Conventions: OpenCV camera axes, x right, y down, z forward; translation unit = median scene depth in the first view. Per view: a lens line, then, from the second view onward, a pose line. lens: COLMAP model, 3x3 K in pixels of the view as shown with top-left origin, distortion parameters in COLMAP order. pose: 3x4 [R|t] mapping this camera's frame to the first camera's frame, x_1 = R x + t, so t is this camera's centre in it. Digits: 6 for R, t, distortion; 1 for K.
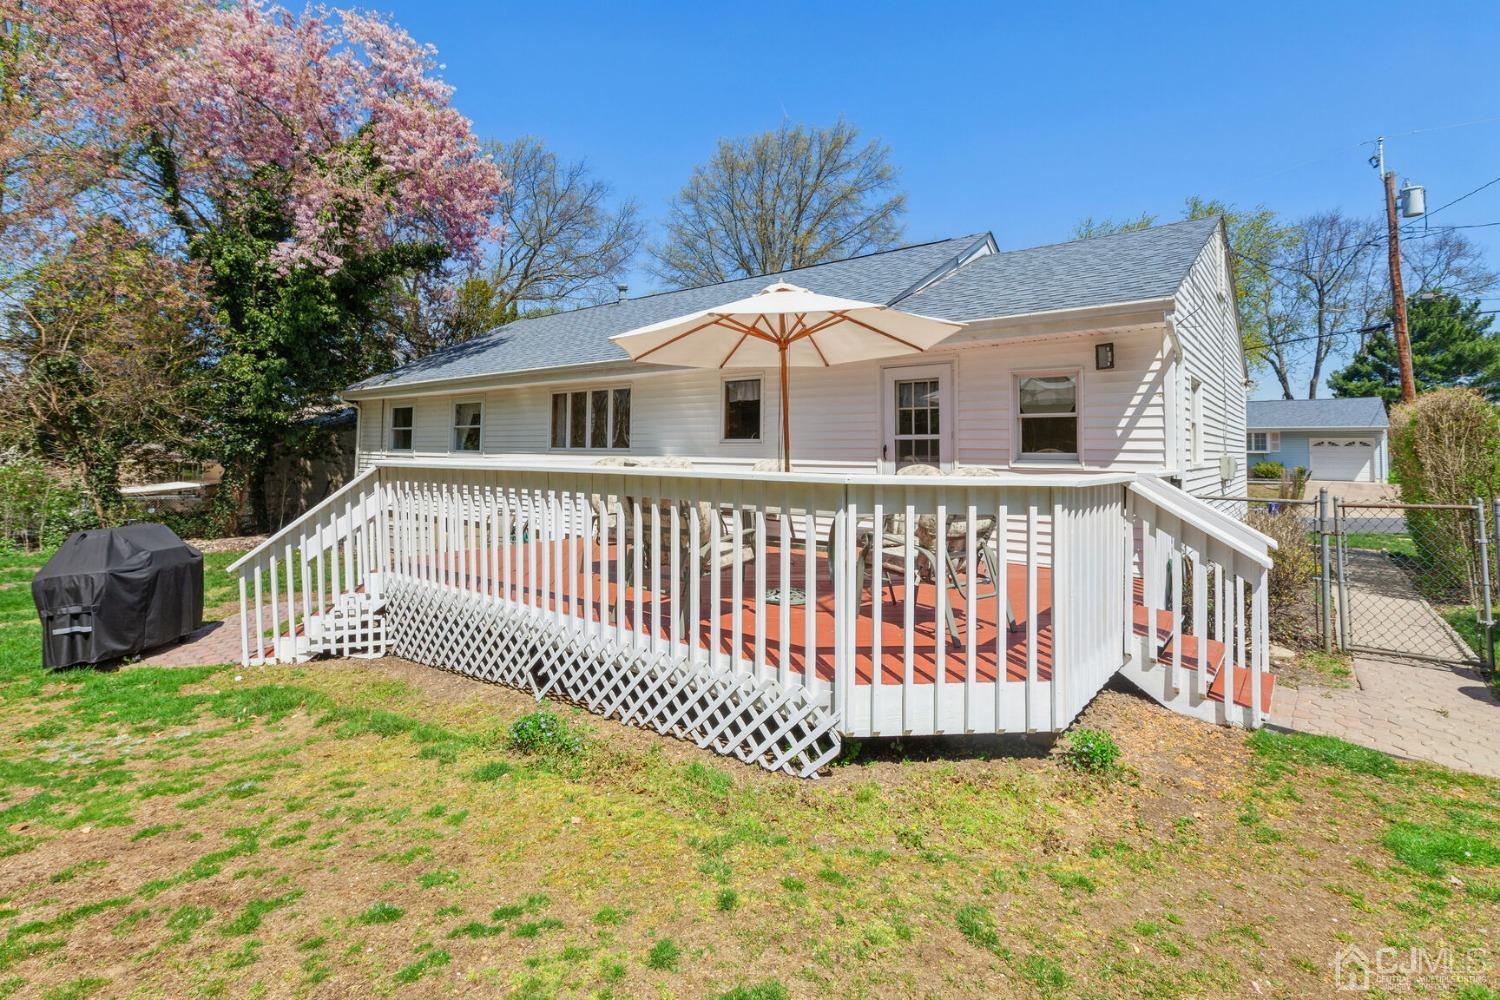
lens RADIAL K [[687.4, 0, 751.1], [0, 687.4, 460.7], [0, 0, 1]] dist [0.010873, 0.000002]
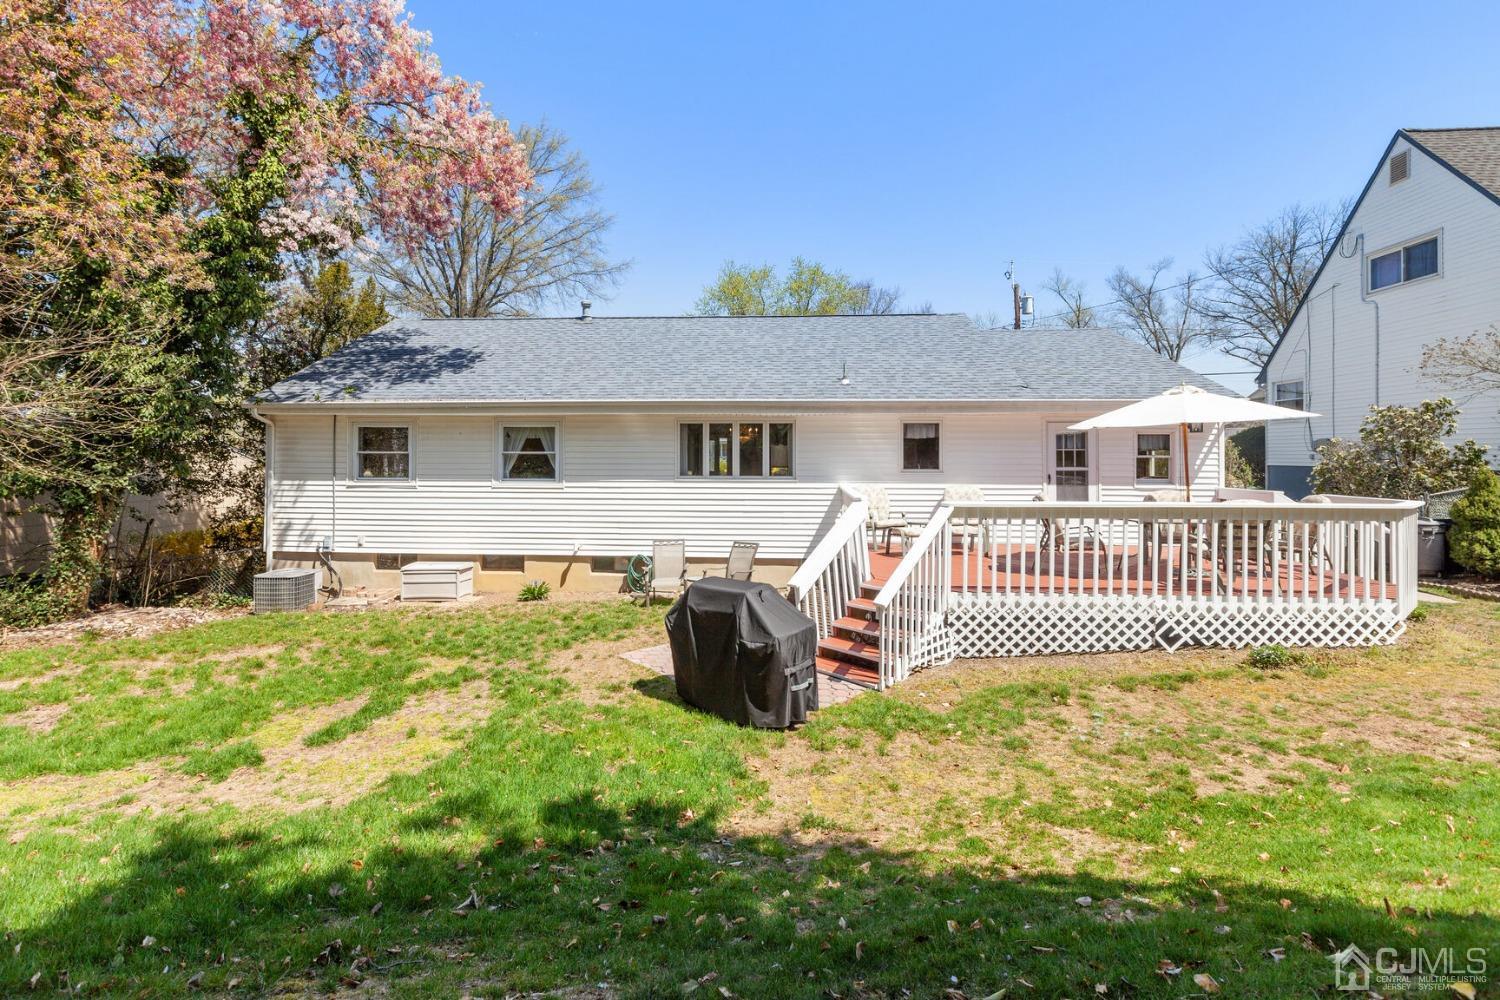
lens RADIAL K [[680.1, 0, 741.7], [0, 680.1, 491.7], [0, 0, 1]] dist [-0.018978, 0.012167]
pose [[0.825814, -0.037842, 0.562672, -1.498988], [0.014433, 0.998838, 0.045992, -0.079076], [-0.563758, -0.029859, 0.825400, 0.221571]]
